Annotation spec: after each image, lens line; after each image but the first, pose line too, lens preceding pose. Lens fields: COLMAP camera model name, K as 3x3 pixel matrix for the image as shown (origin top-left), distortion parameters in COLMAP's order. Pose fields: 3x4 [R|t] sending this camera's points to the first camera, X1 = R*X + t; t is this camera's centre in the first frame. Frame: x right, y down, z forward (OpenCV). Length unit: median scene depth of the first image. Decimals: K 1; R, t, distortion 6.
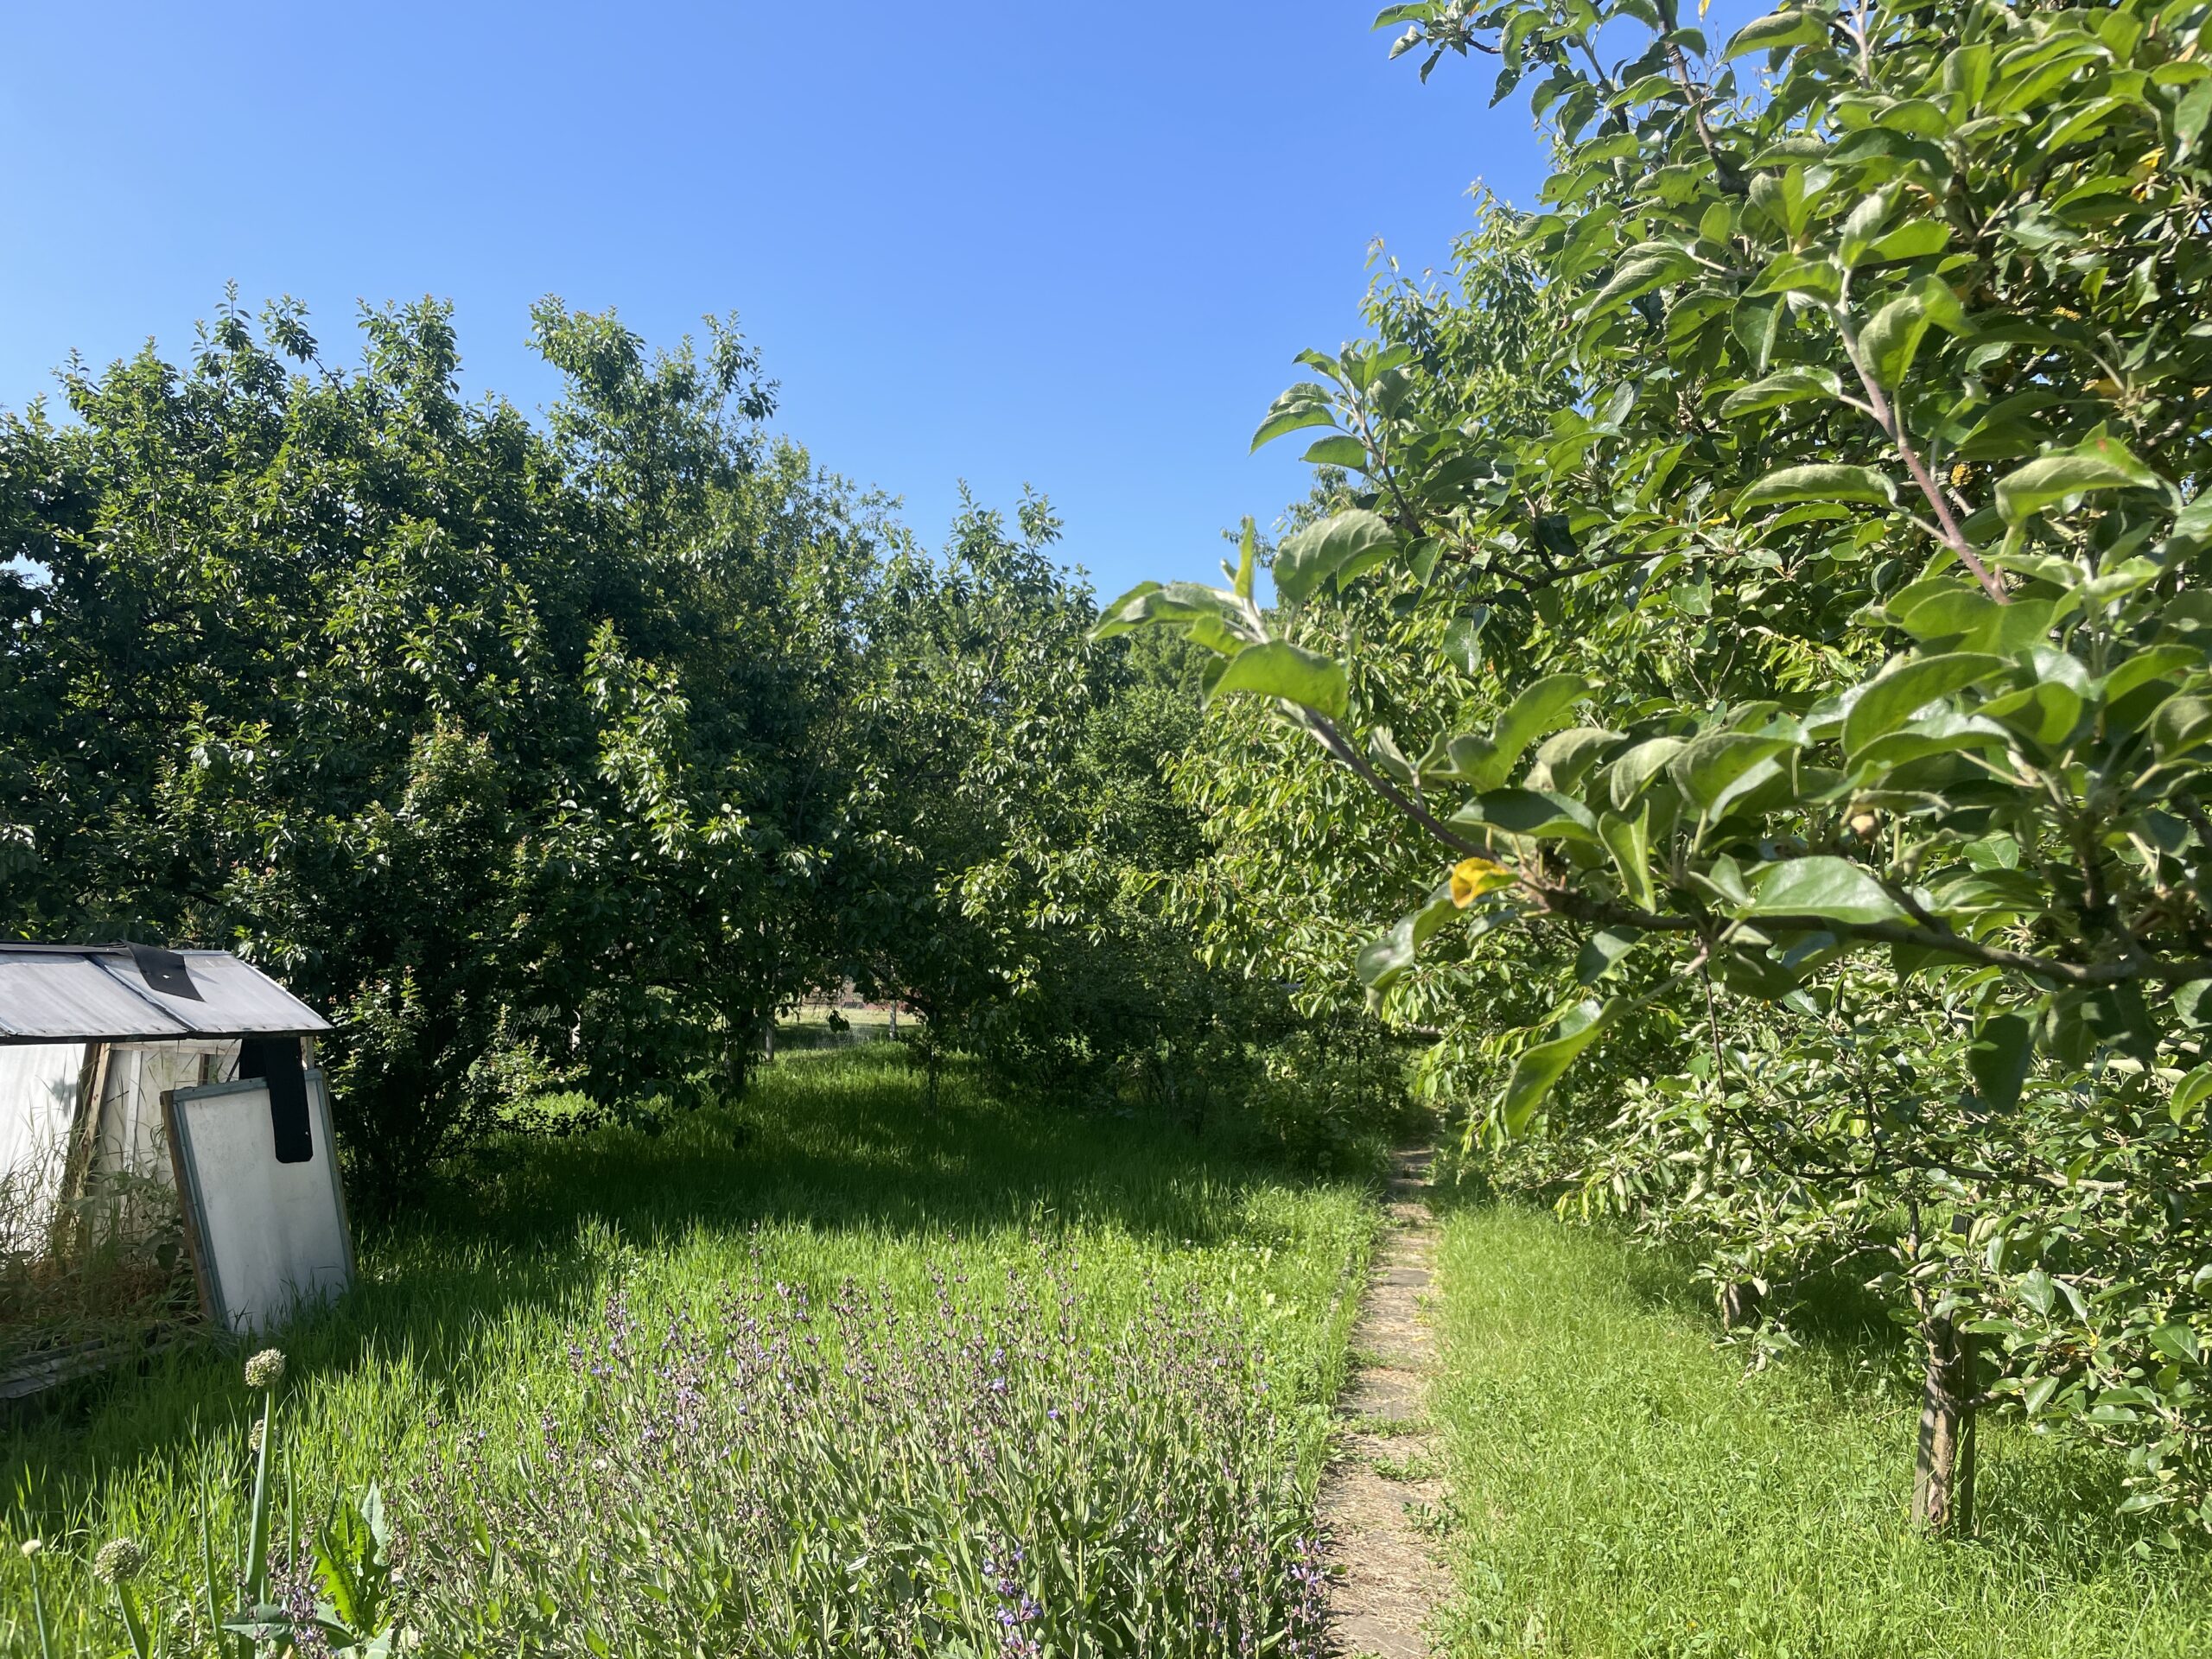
lens RADIAL K [[1667.9, 0, 1103.9], [0, 1667.9, 832.0], [0, 0, 1]] dist [0.014651, -0.001646]
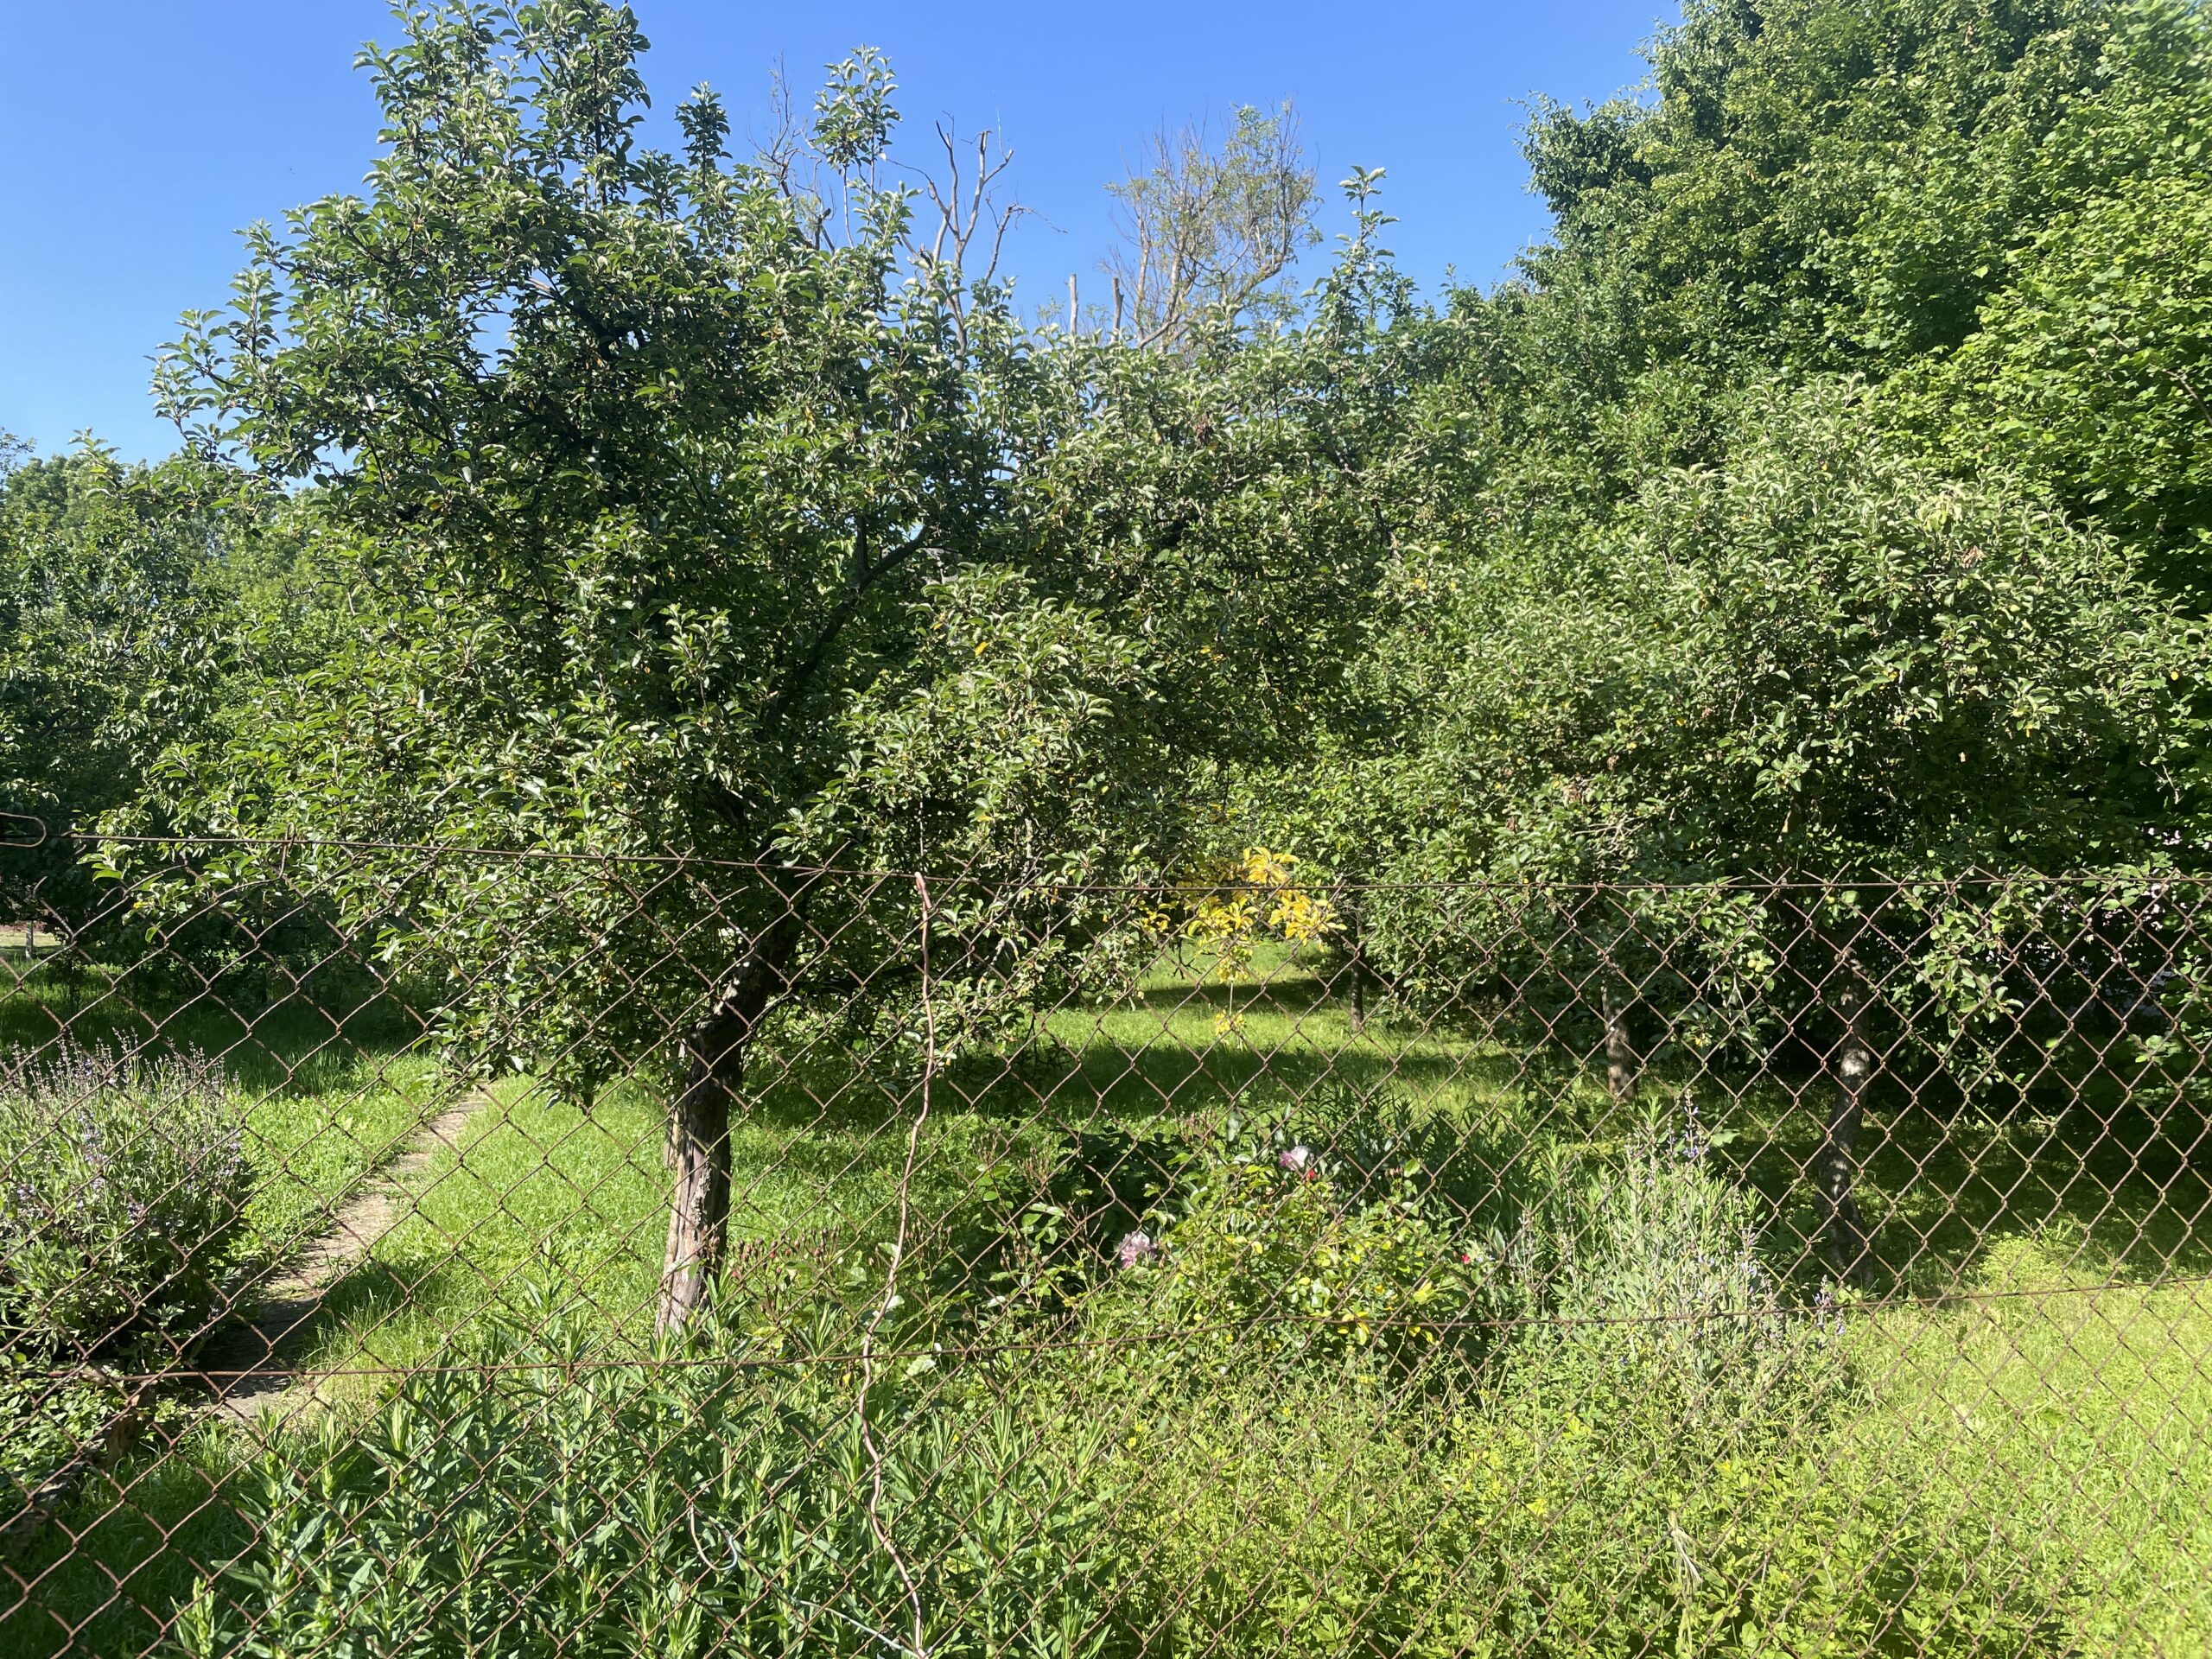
lens RADIAL K [[1667.9, 0, 1106.9], [0, 1667.9, 826.2], [0, 0, 1]] dist [0.014651, -0.001646]
pose [[0.901506, -0.006952, 0.432712, 0.047684], [-0.016908, 0.998542, 0.051268, -0.040853], [-0.432437, -0.053535, 0.900073, -0.403655]]
